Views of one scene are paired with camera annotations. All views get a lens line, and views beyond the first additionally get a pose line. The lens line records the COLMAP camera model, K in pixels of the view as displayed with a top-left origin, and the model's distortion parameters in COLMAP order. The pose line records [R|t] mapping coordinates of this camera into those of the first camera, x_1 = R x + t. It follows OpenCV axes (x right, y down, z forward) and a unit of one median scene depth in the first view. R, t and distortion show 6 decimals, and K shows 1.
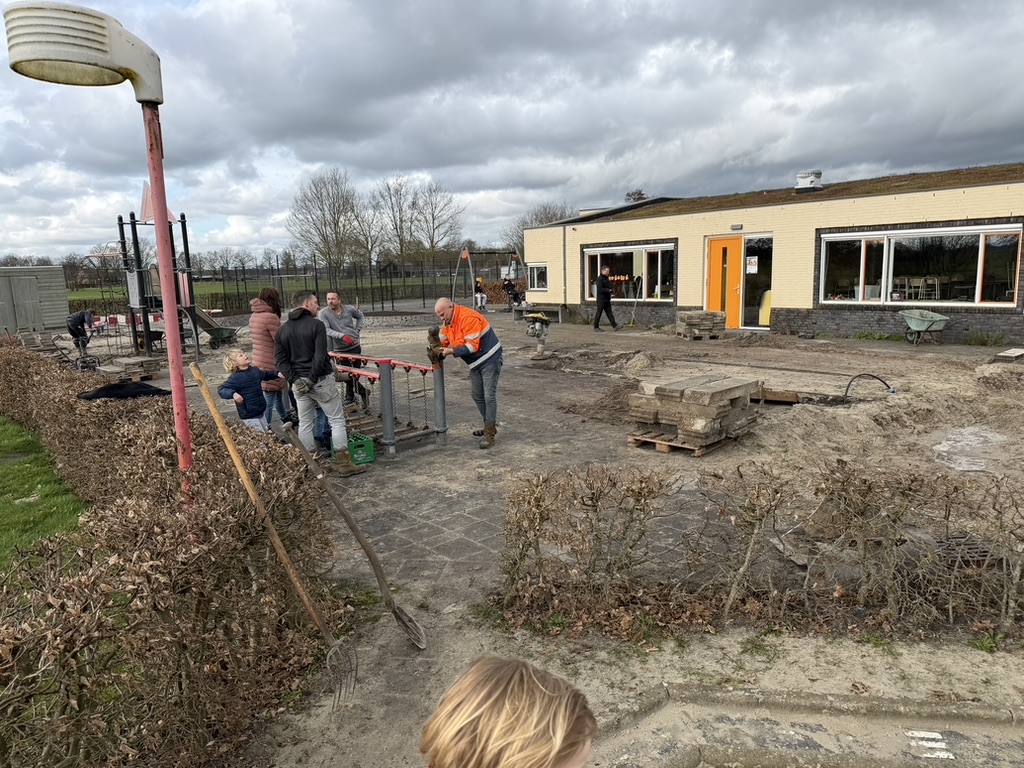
lens RADIAL K [[713.5, 0, 509.3], [0, 713.5, 391.1], [0, 0, 1]] dist [0.099516, -0.137965]
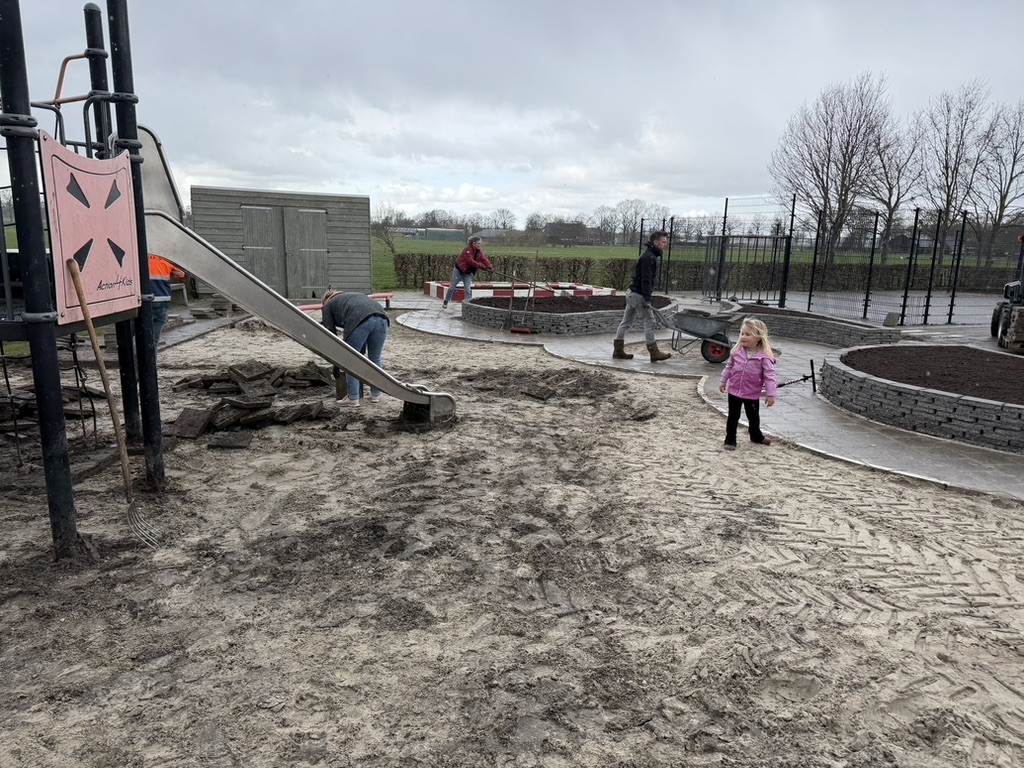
lens RADIAL K [[709.4, 0, 512.0], [0, 709.4, 384.0], [0, 0, 1]] dist [0.014321, -0.022044]
pose [[0.800527, 0.177180, -0.572507, -0.074526], [-0.155551, 0.983987, 0.087020, -0.042388], [0.578757, 0.019392, 0.815269, 0.284554]]
